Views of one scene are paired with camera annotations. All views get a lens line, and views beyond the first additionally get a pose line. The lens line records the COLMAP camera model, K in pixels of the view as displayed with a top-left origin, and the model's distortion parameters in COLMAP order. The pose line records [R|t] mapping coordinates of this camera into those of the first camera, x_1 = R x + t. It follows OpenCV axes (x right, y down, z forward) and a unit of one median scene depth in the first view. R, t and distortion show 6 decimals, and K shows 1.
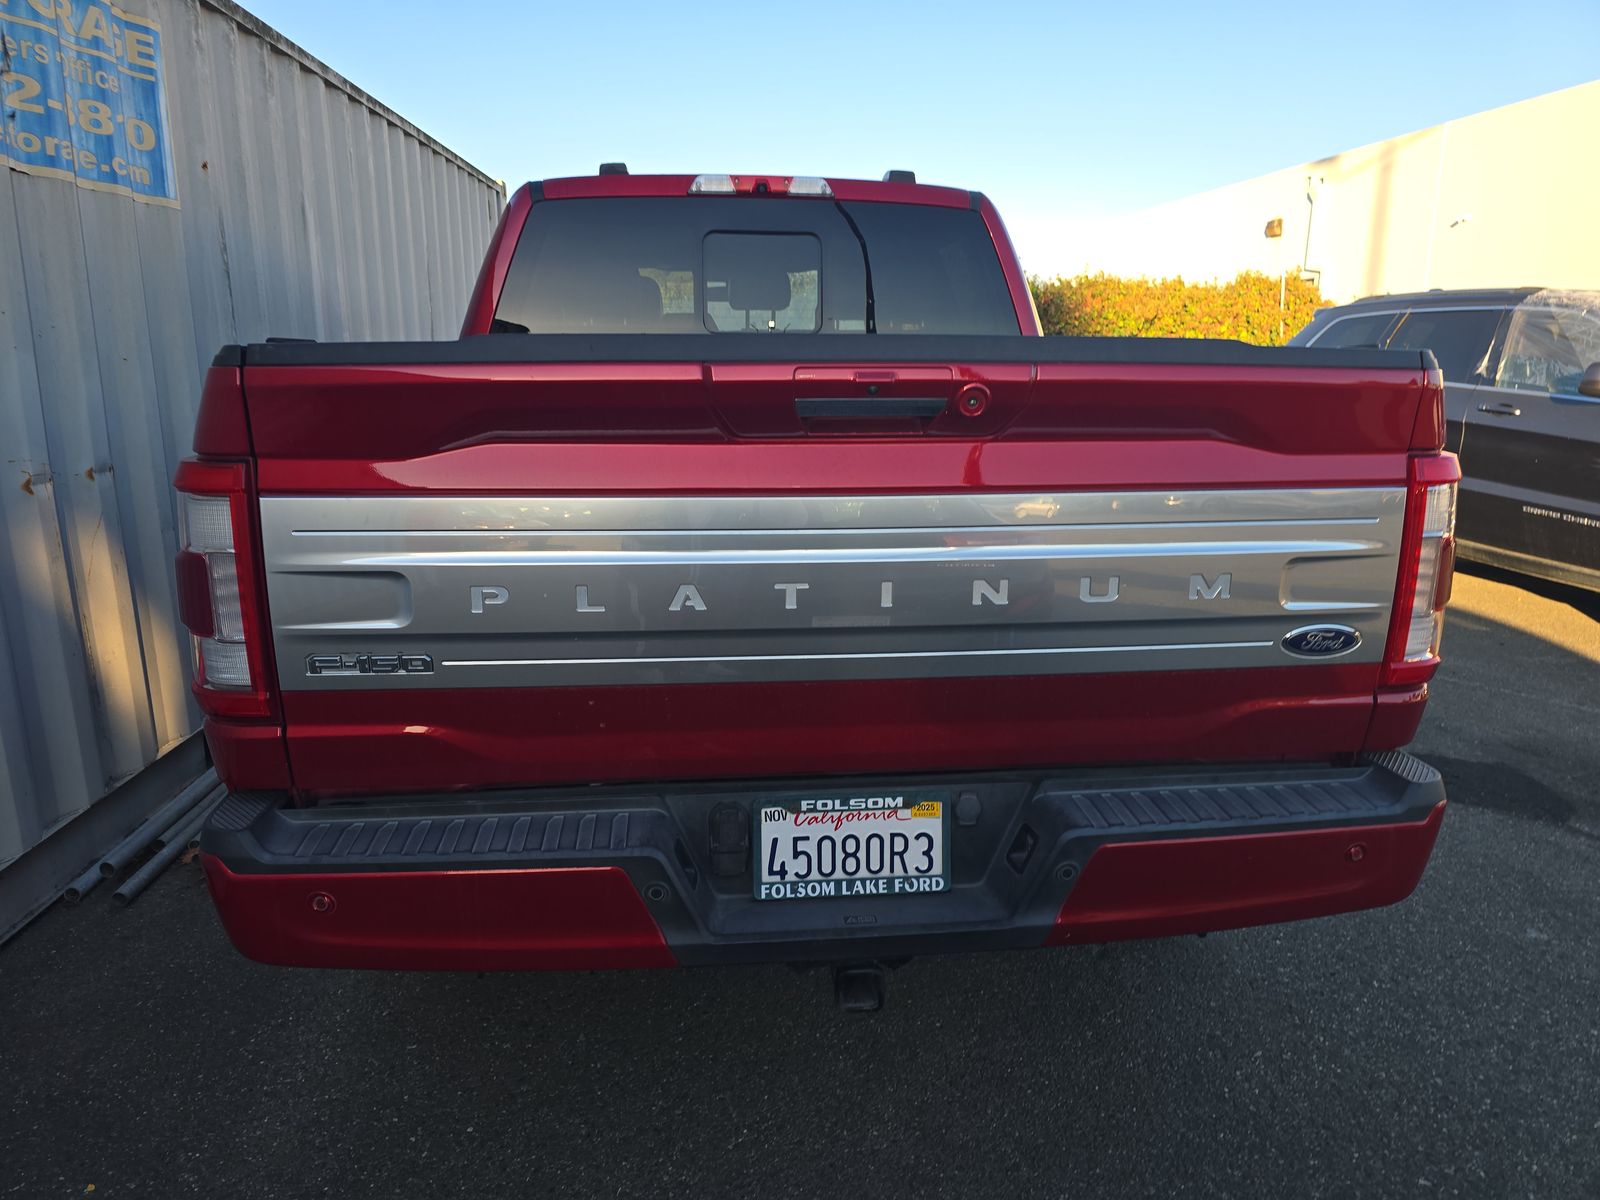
lens RADIAL K [[1076.3, 0, 805.1], [0, 1076.3, 590.8], [0, 0, 1]] dist [0.045508, -0.030641]
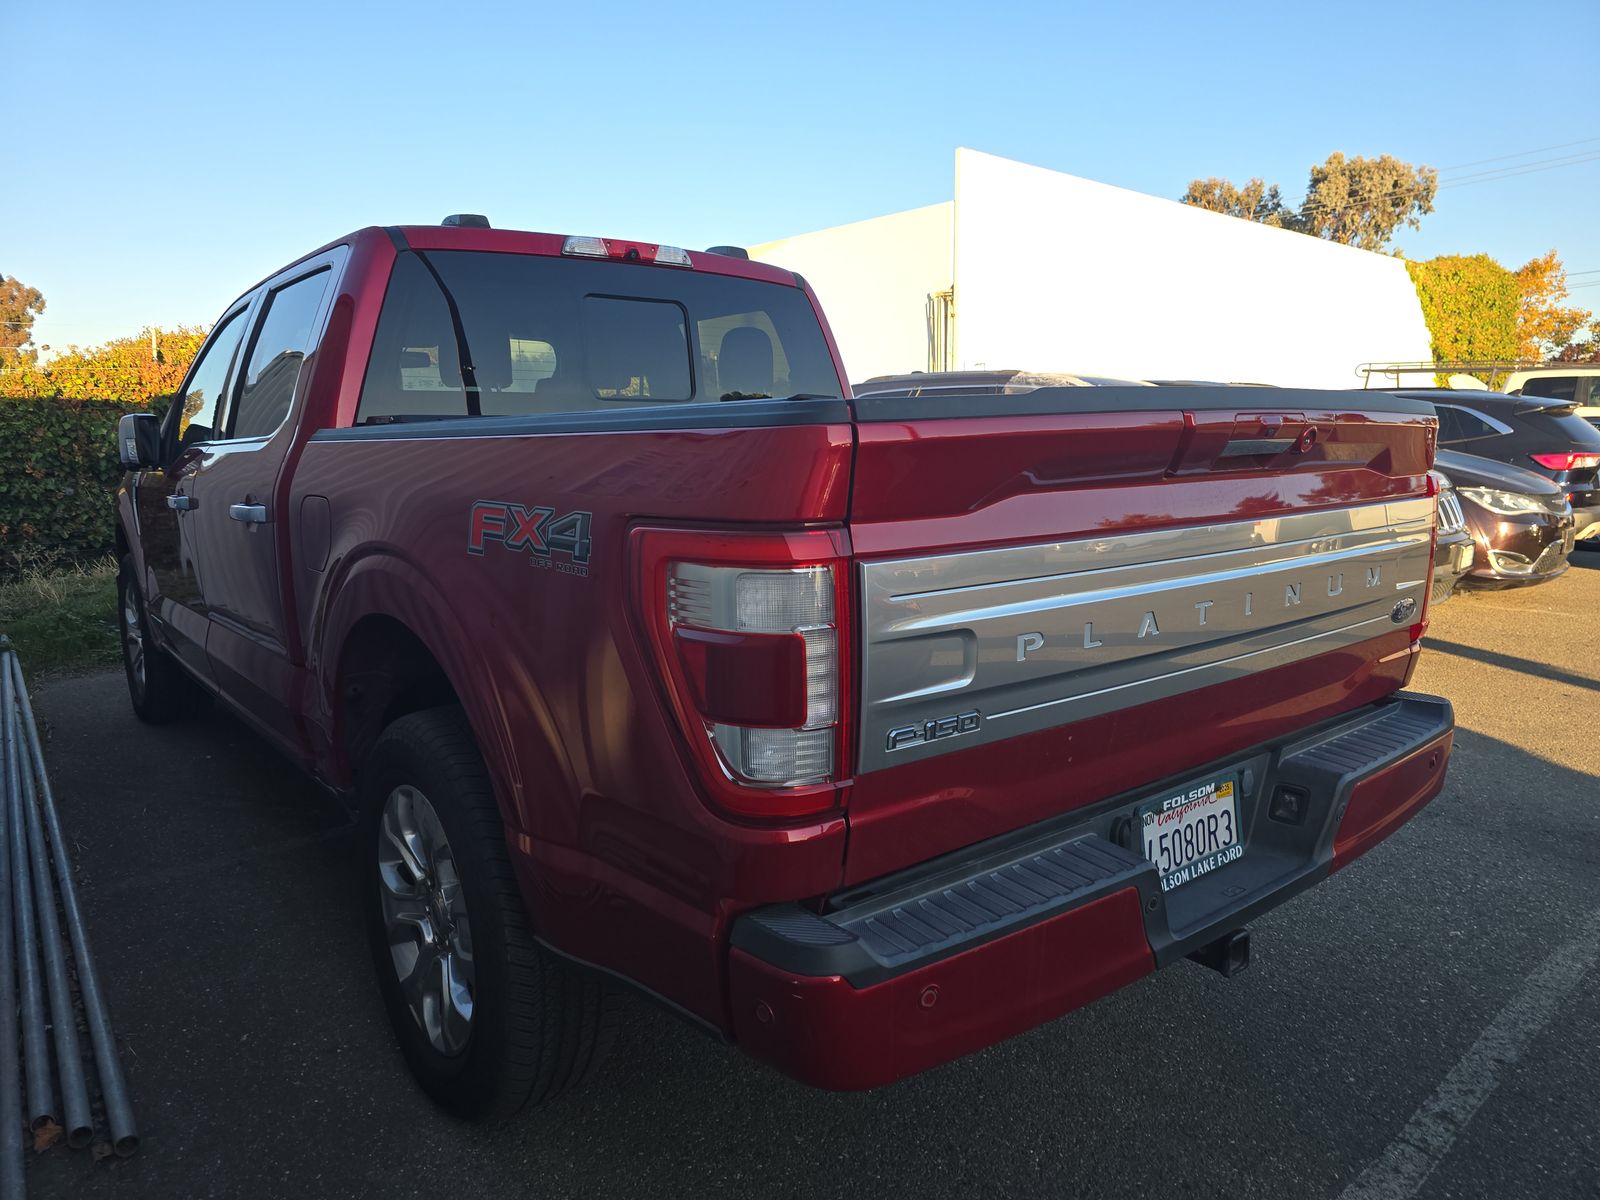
lens RADIAL K [[1076.3, 0, 794.4], [0, 1076.3, 600.8], [0, 0, 1]] dist [0.045508, -0.030641]
pose [[0.846546, -0.098577, 0.523109, -0.876814], [0.129692, 0.991286, -0.023078, -0.034732], [-0.516275, 0.087379, 0.851953, 0.218113]]
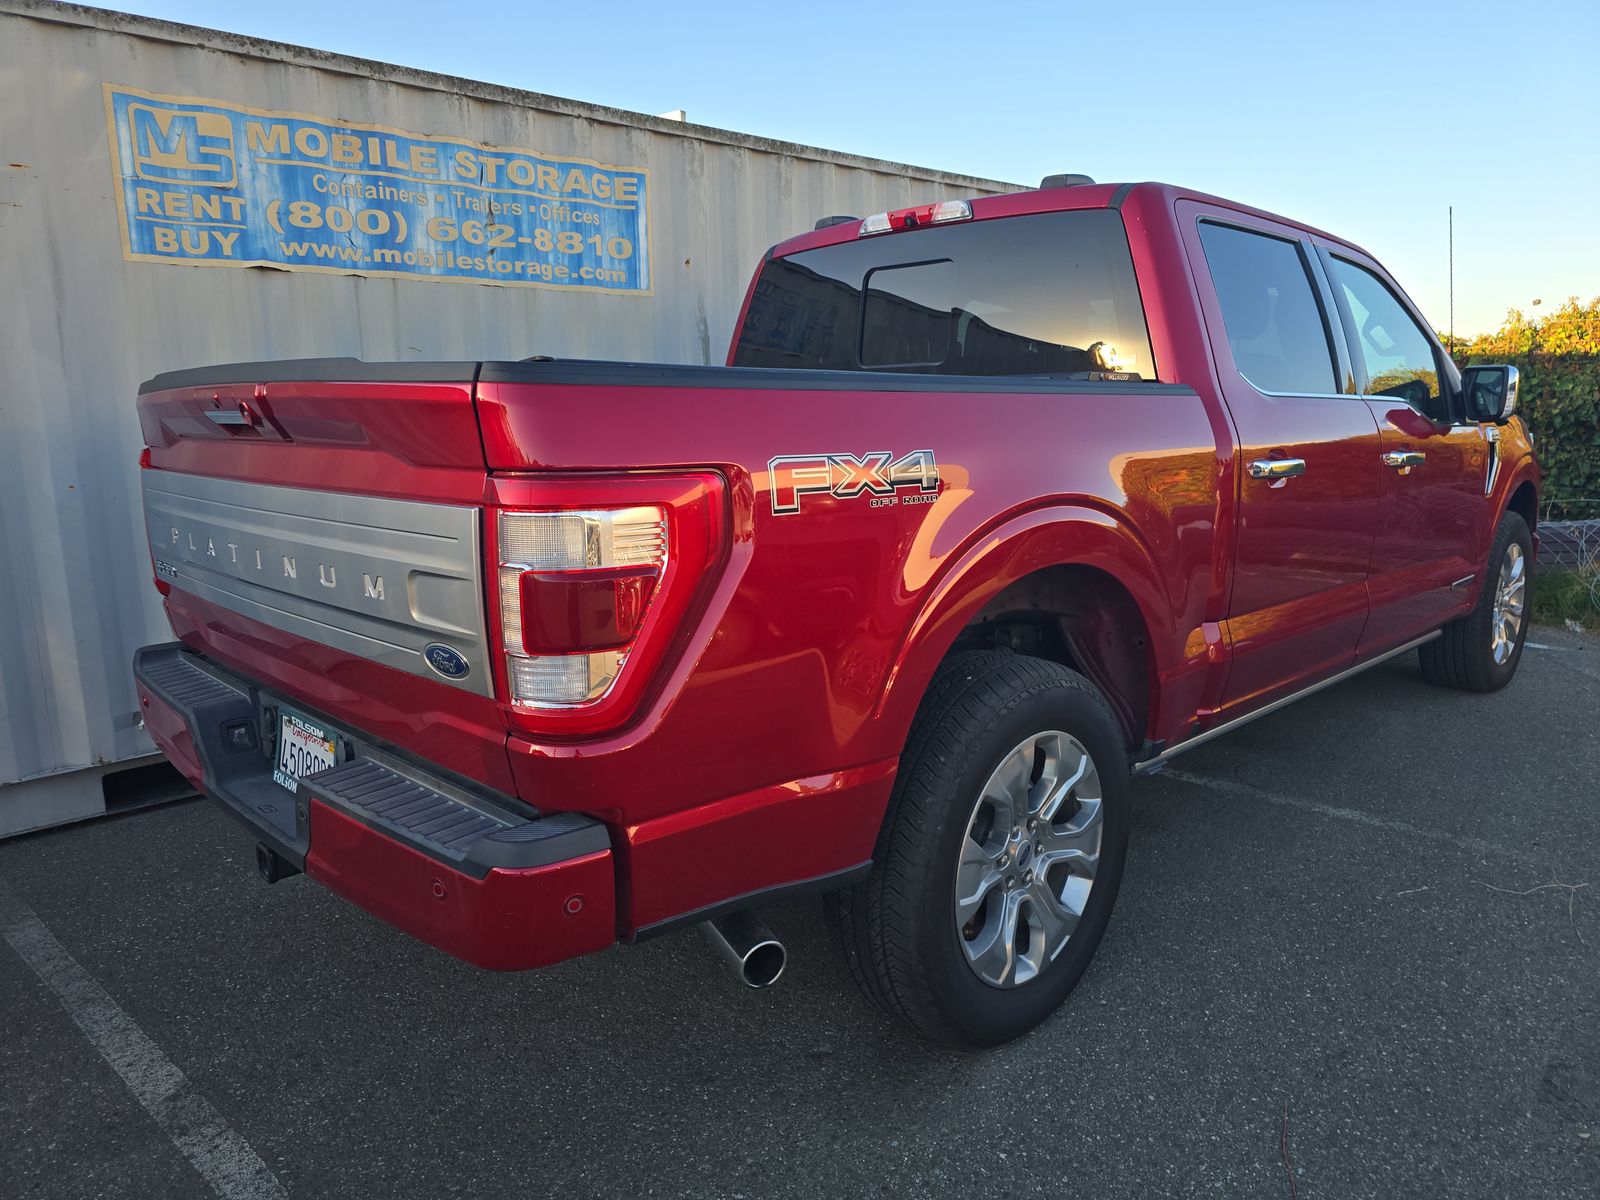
lens RADIAL K [[1076.3, 0, 801.9], [0, 1076.3, 605.8], [0, 0, 1]] dist [0.045508, -0.030641]
pose [[0.616761, 0.129123, -0.776488, 1.370521], [-0.152535, 0.987361, 0.043031, -0.088894], [0.772230, 0.091901, 0.628662, 0.621146]]
